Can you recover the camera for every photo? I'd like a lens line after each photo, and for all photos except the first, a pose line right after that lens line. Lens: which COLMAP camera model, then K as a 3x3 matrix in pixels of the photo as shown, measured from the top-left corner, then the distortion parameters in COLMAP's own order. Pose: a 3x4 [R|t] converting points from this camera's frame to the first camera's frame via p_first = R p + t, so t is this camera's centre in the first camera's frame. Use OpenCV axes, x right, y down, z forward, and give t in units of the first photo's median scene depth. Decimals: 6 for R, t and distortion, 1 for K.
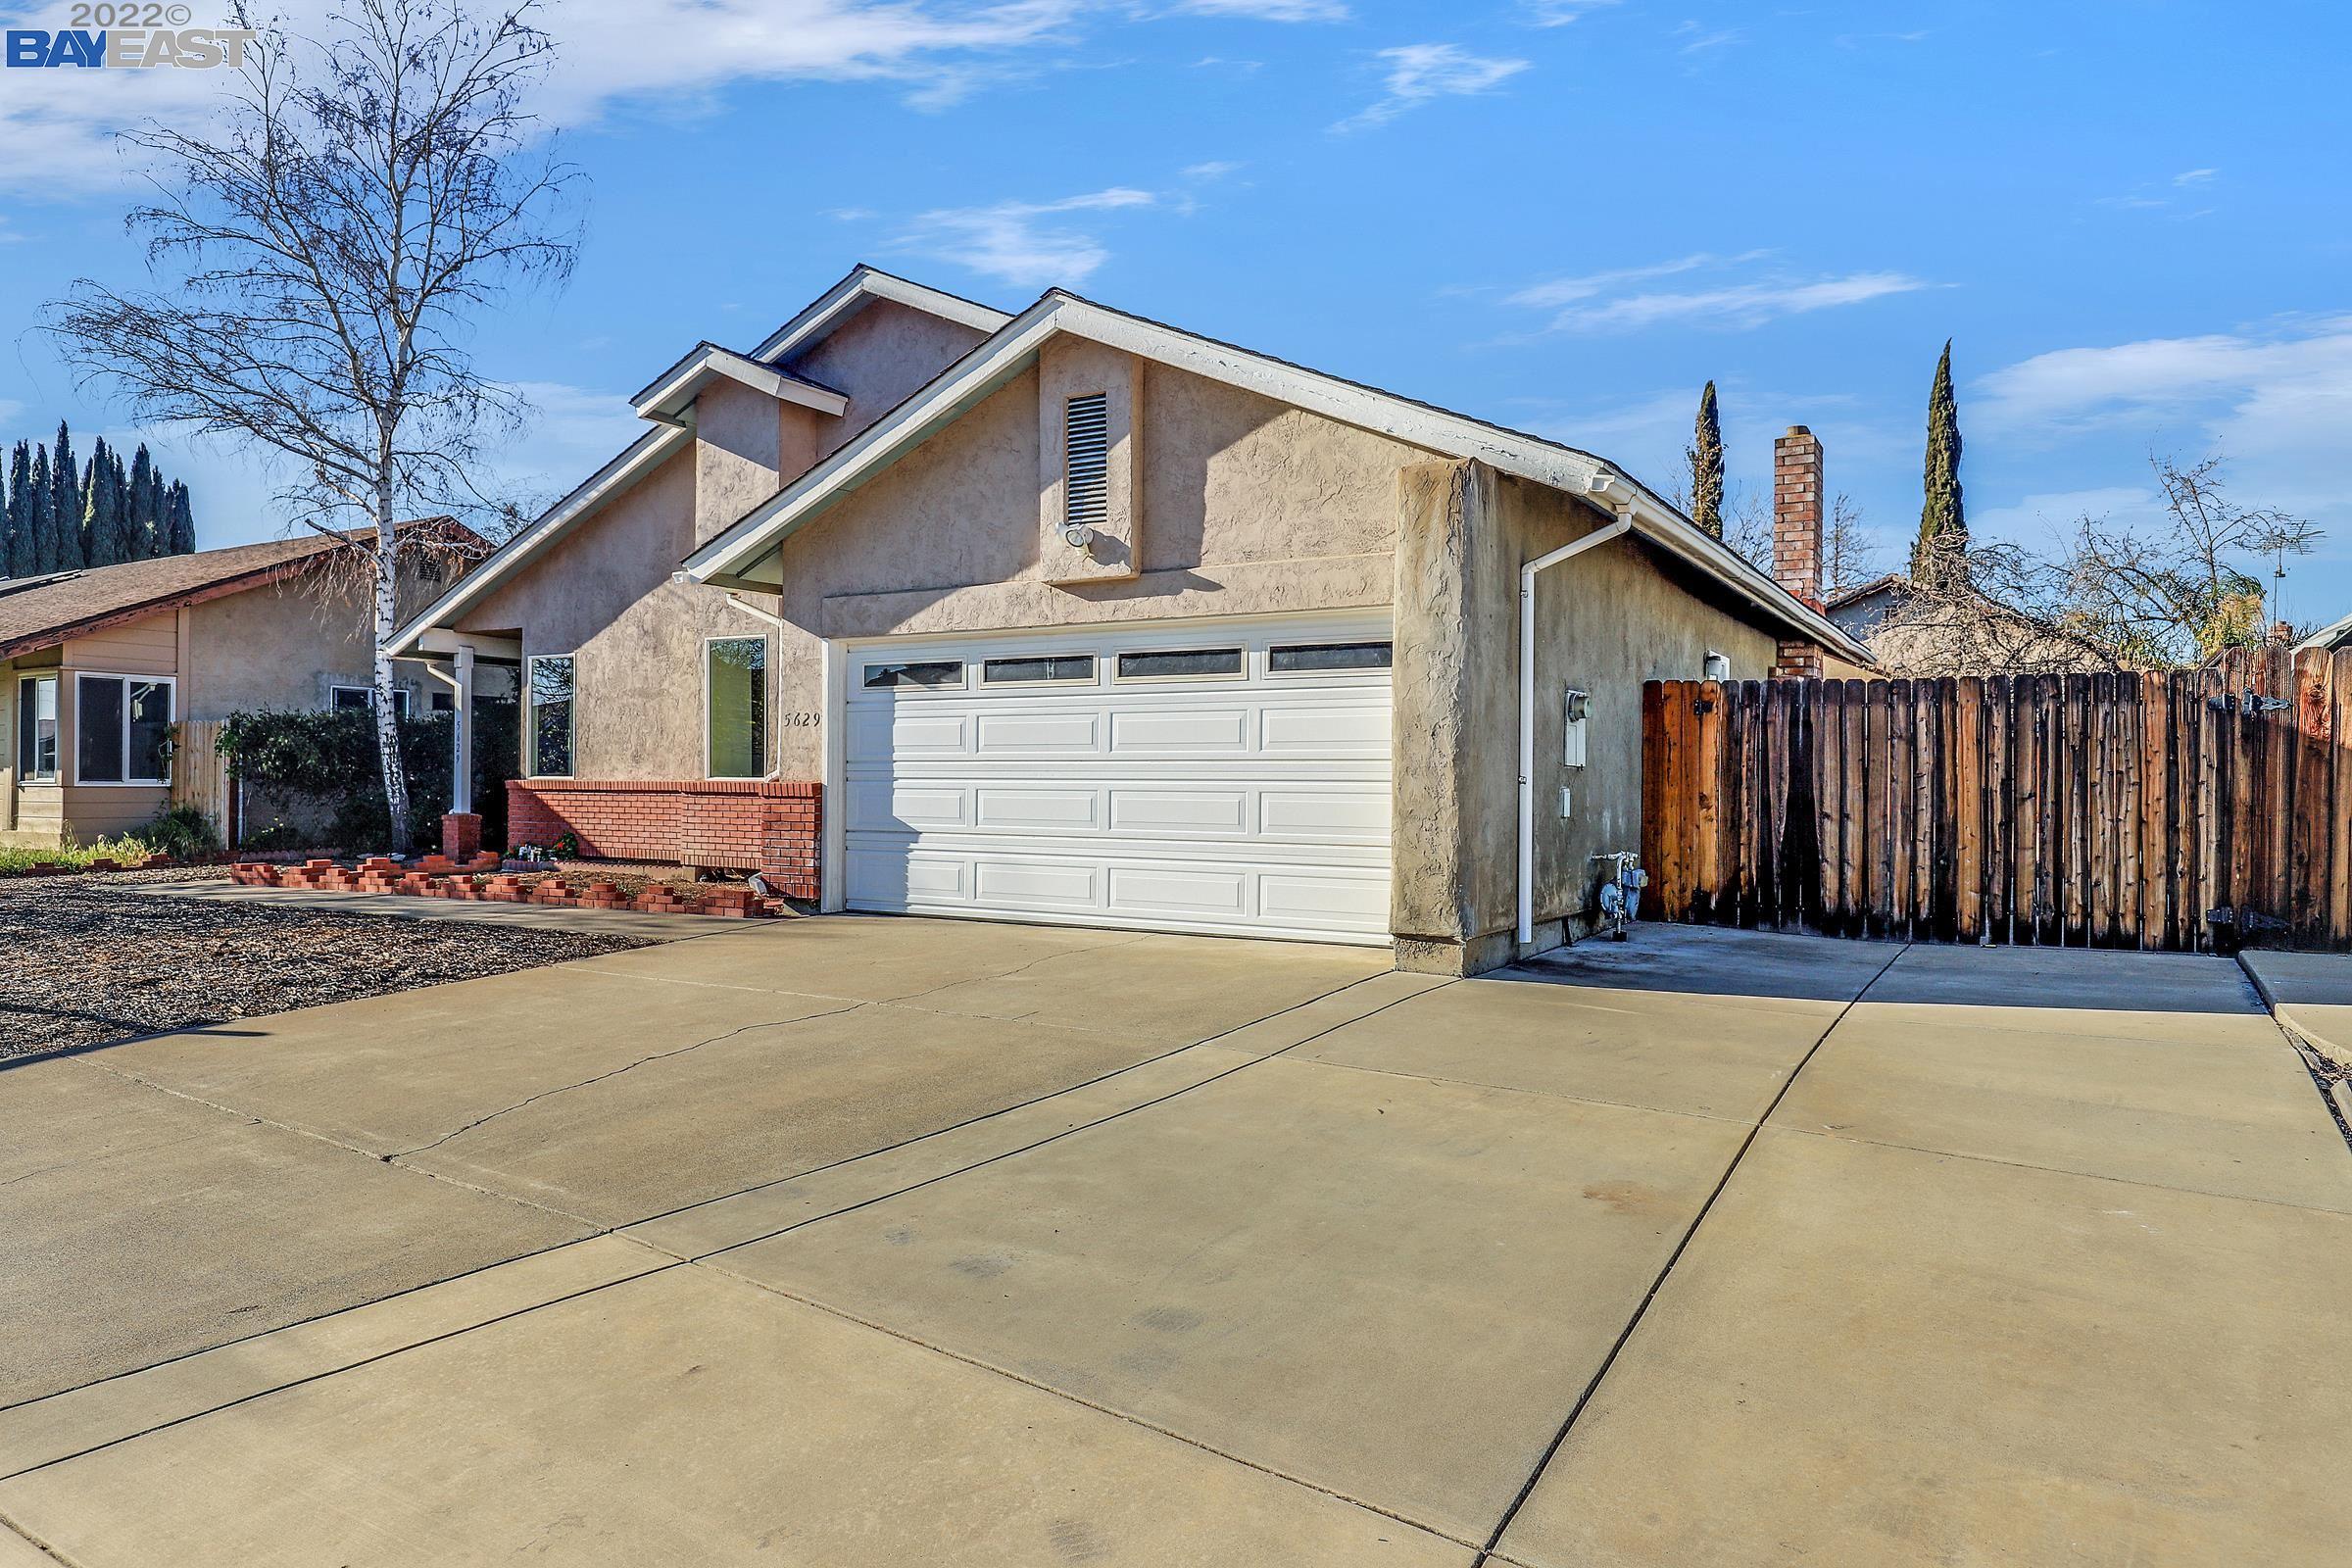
lens RADIAL K [[1491.8, 0, 1176.0], [0, 1491.8, 784.0], [0, 0, 1]] dist [-0.002104, -0.000217]
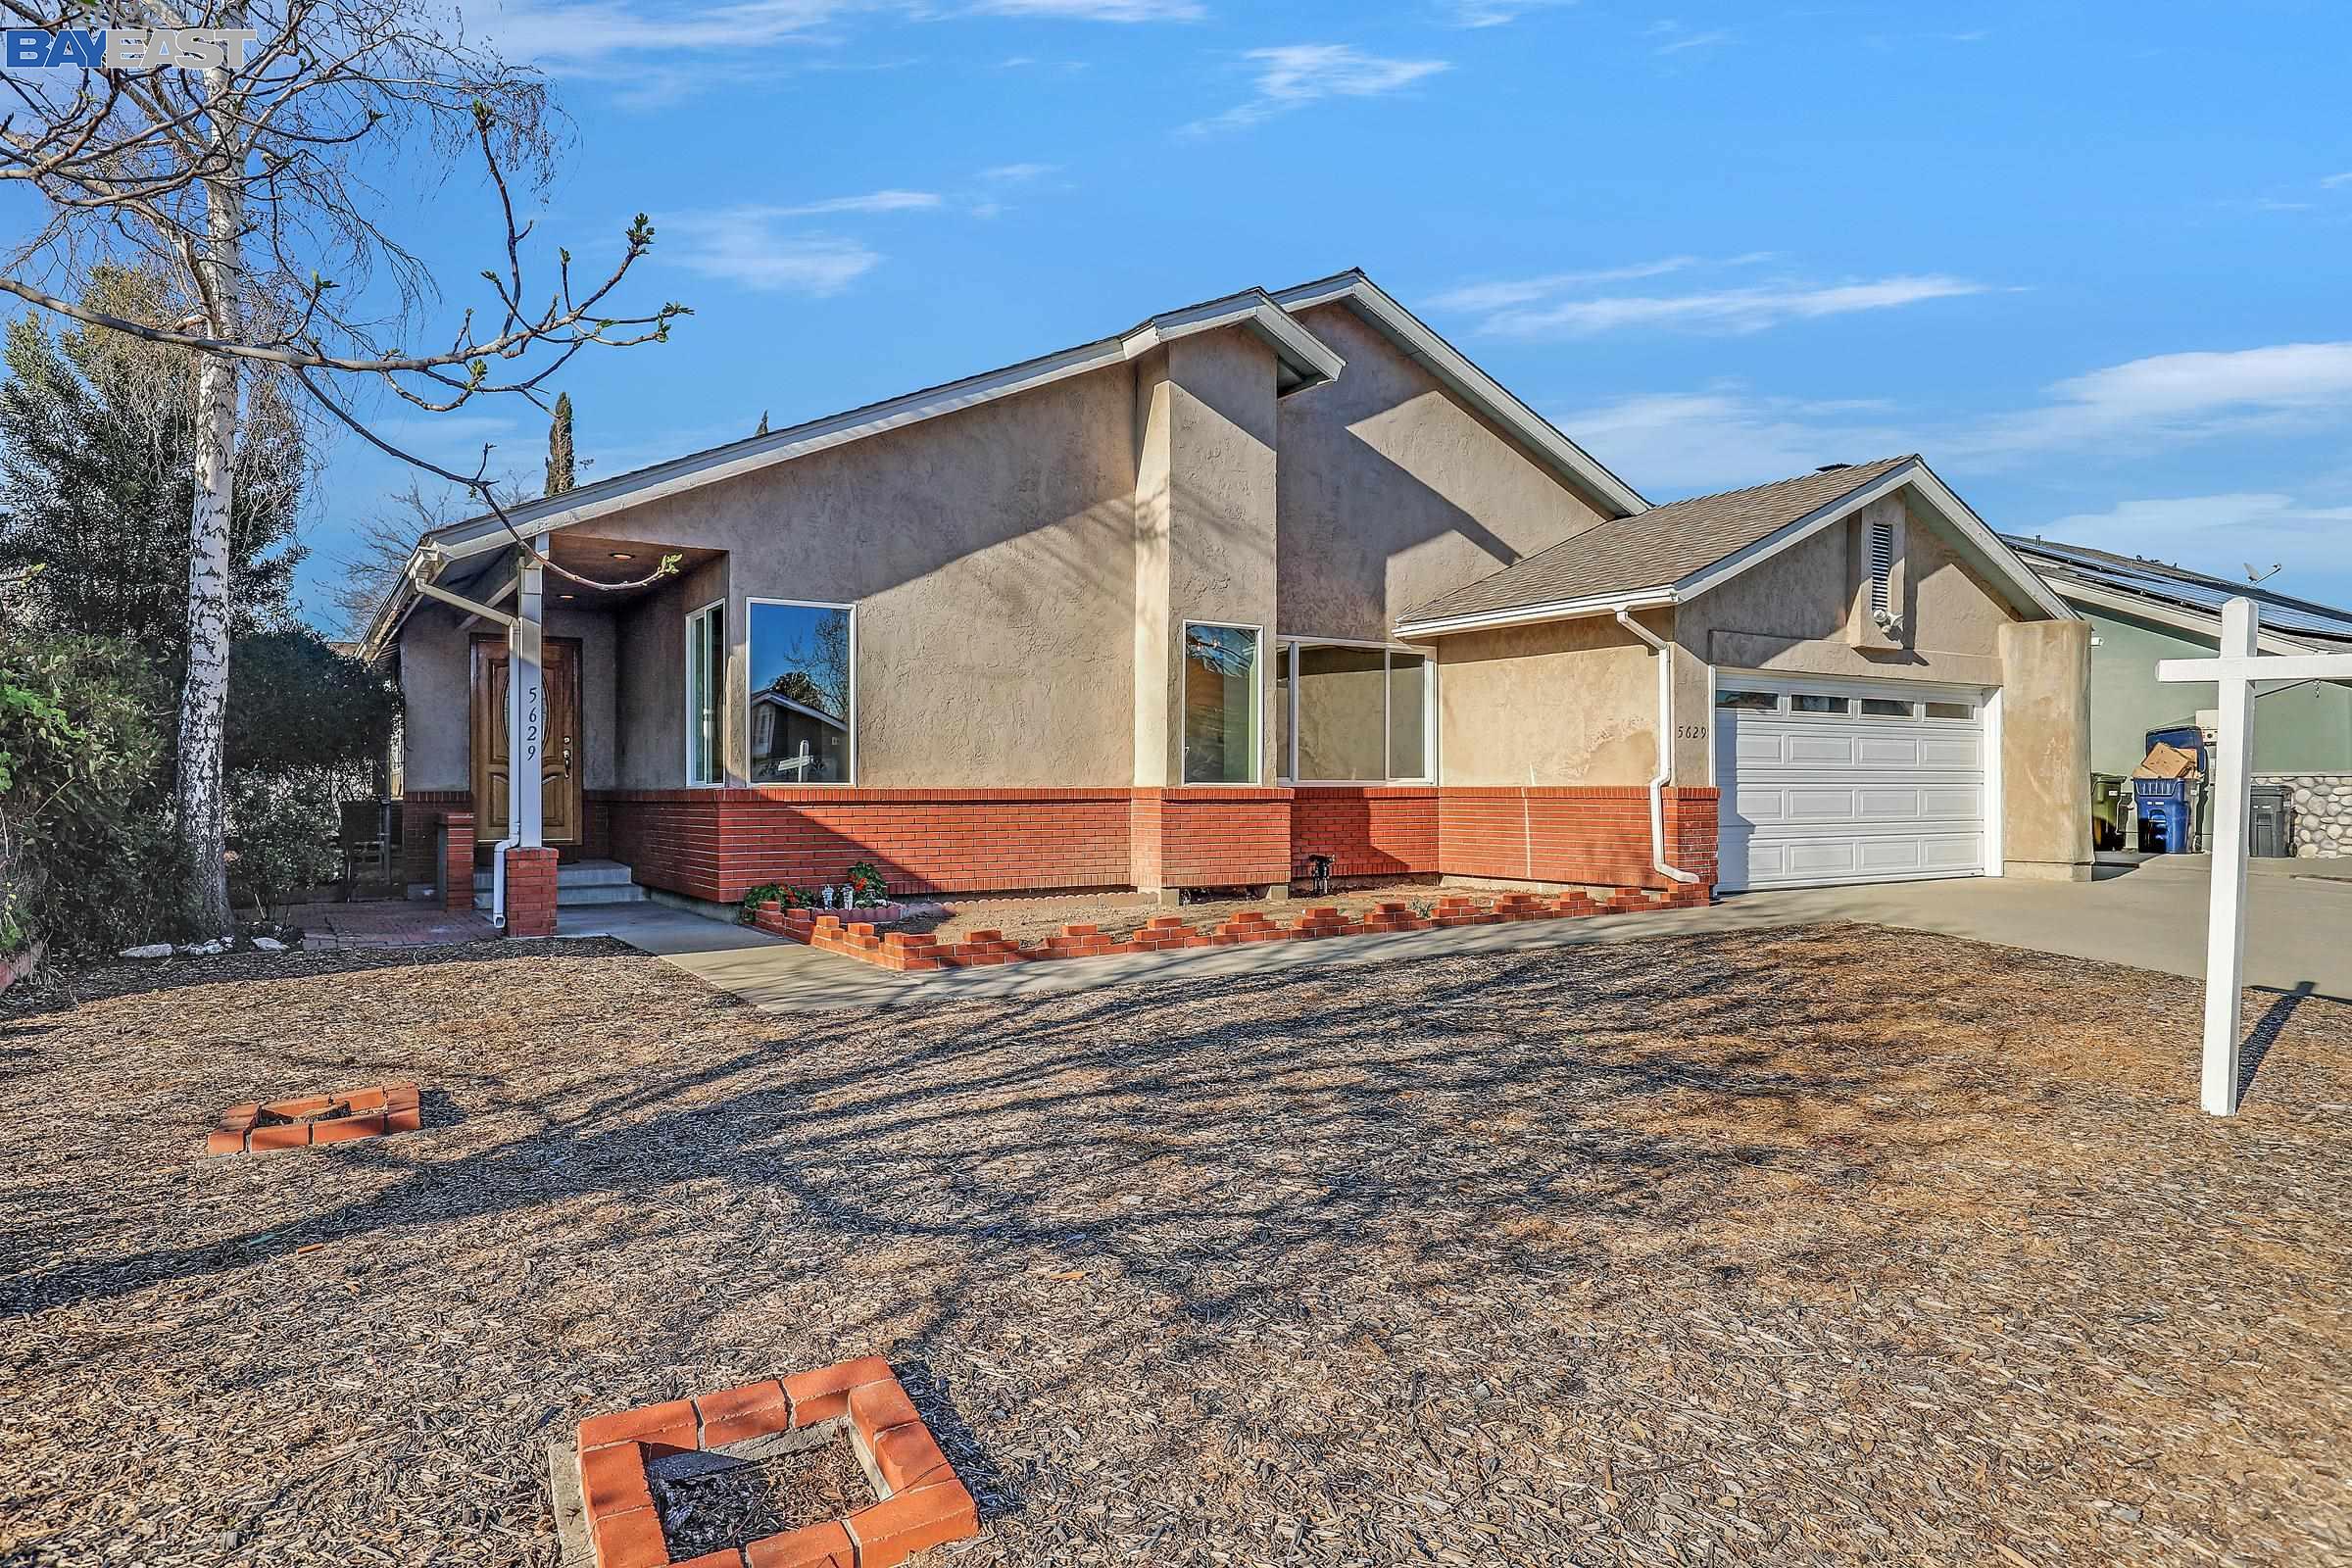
lens RADIAL K [[1400.7, 0, 1176.0], [0, 1400.7, 784.0], [0, 0, 1]] dist [0.001237, 0.000090]
pose [[0.439812, -0.005254, 0.898074, -1.438775], [0.004329, 0.999984, 0.003731, -0.009423], [-0.898079, 0.002247, 0.439828, 0.904740]]
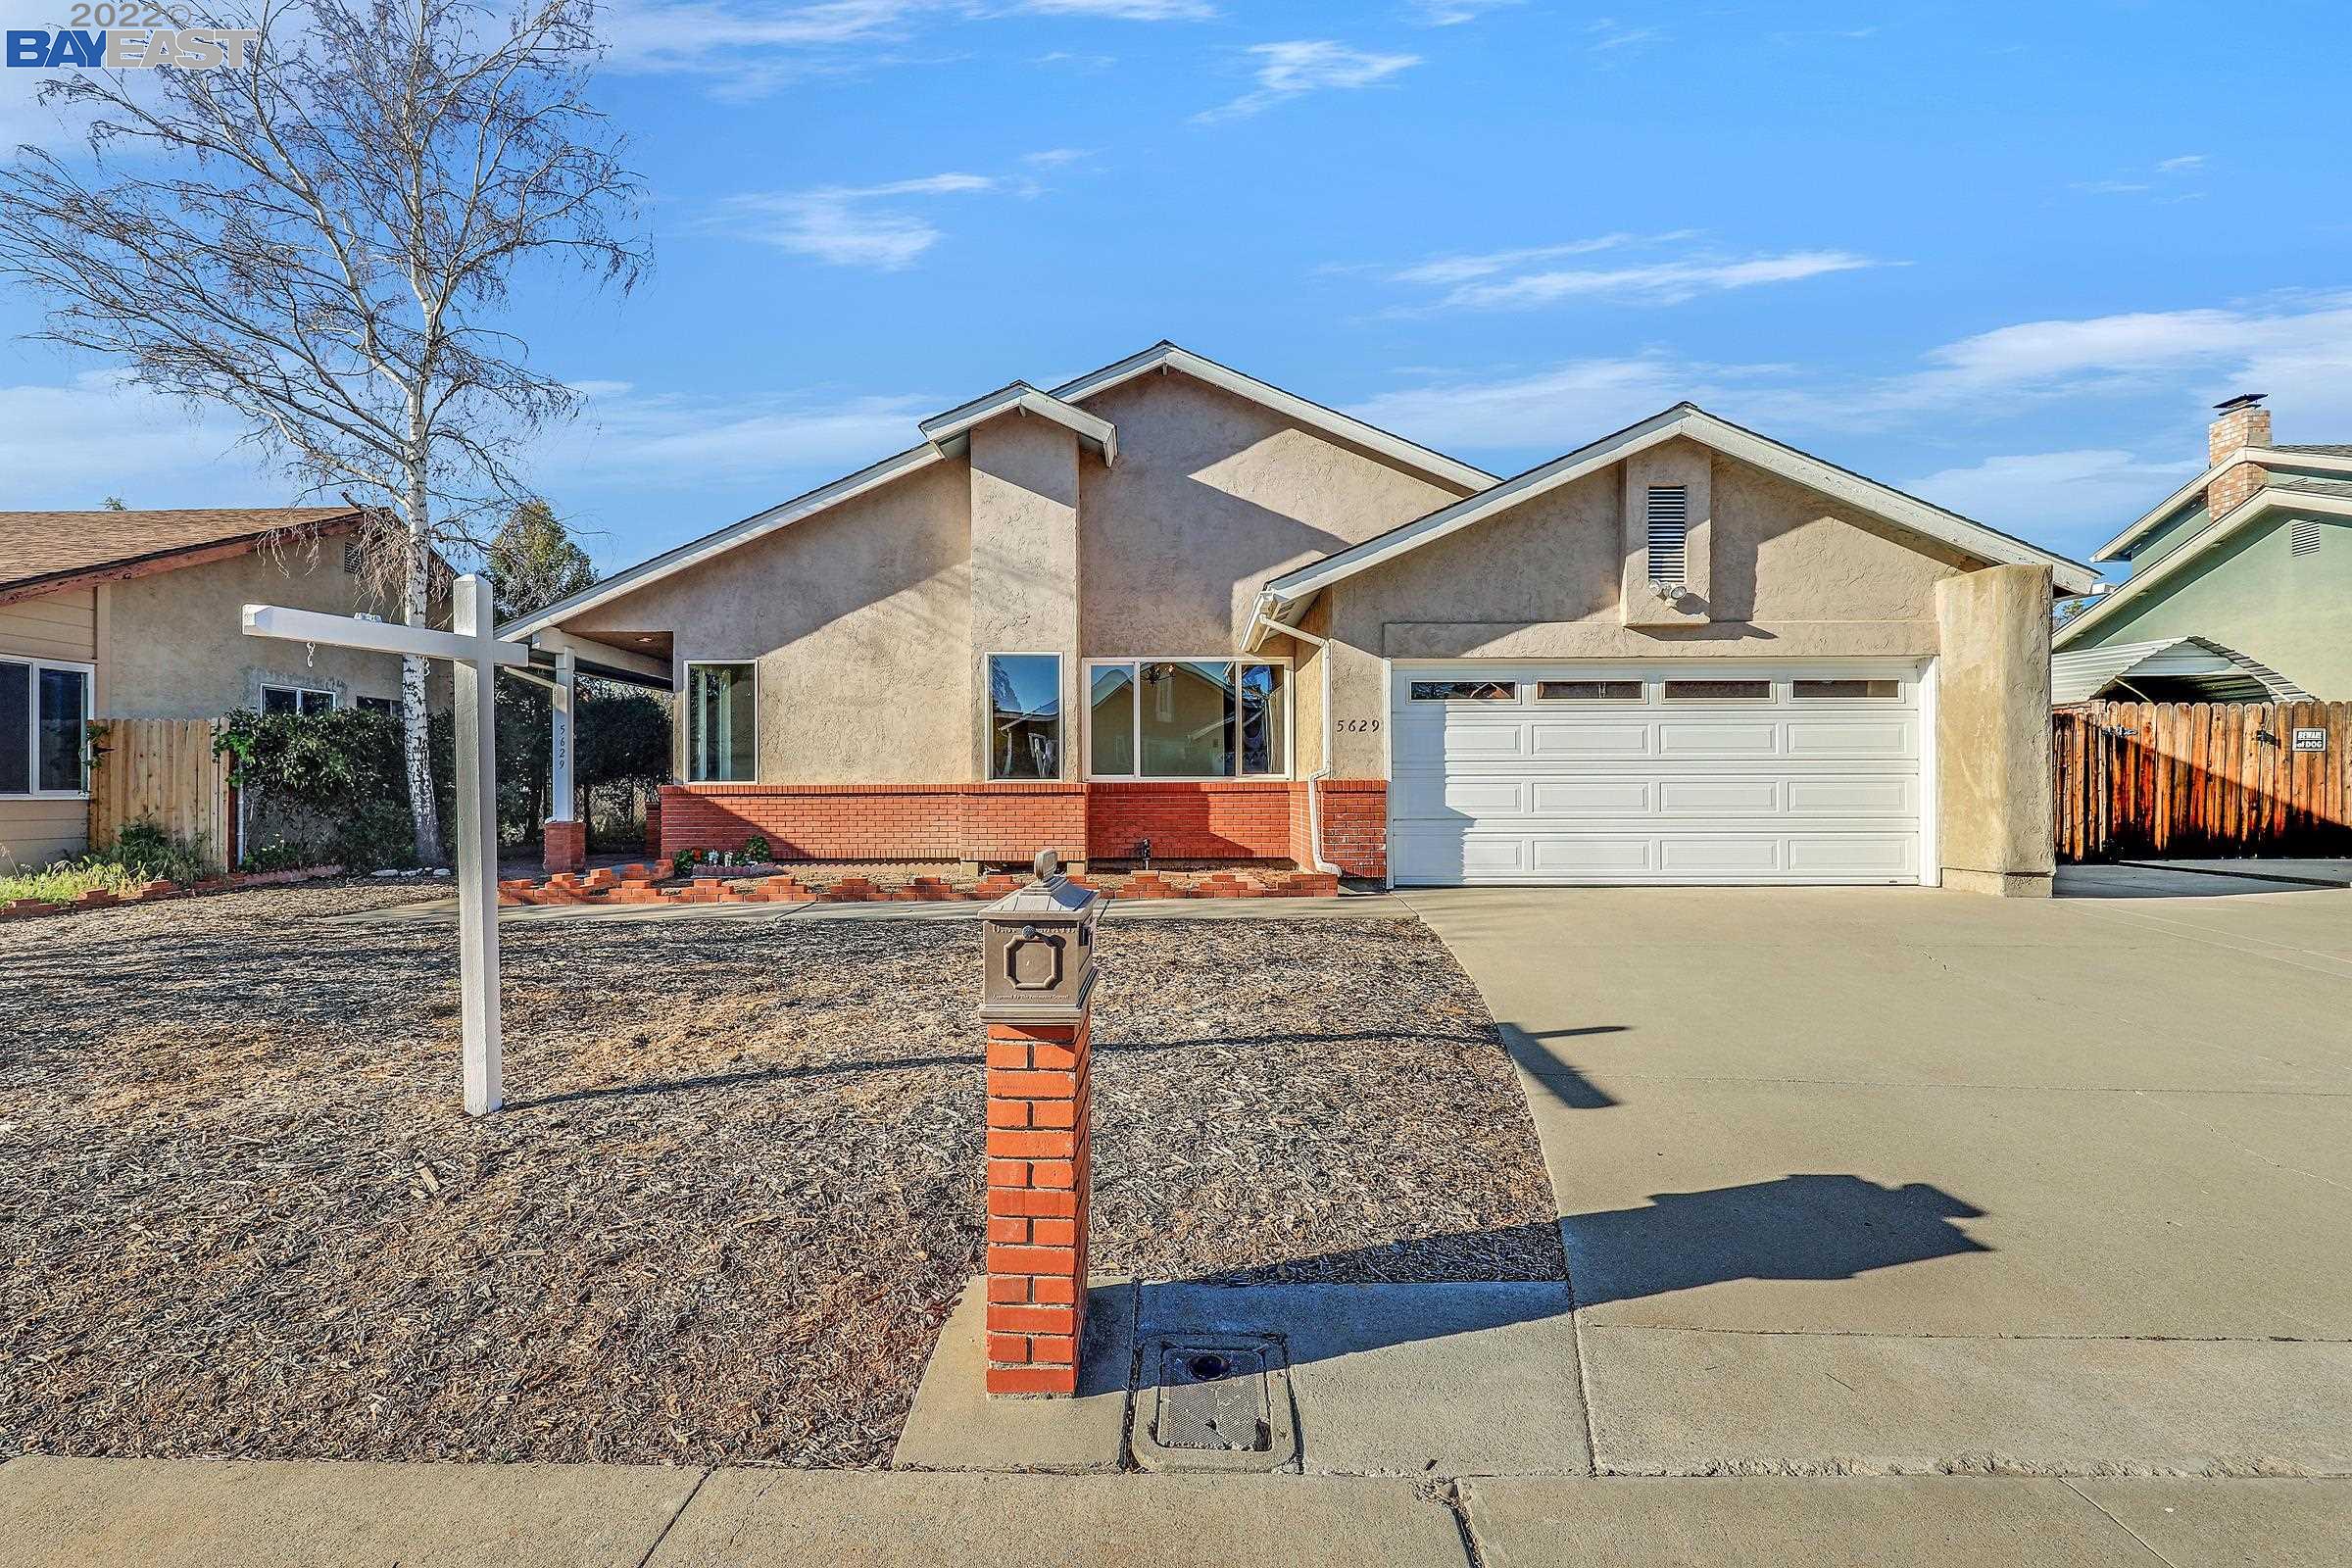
lens RADIAL K [[1051.3, 0, 1176.0], [0, 1051.3, 784.0], [0, 0, 1]] dist [-0.007113, -0.000183]
pose [[0.861072, -0.008581, 0.508410, -0.813899], [0.010896, 0.999939, -0.001578, 0.001838], [-0.508366, 0.006899, 0.861114, 0.372271]]
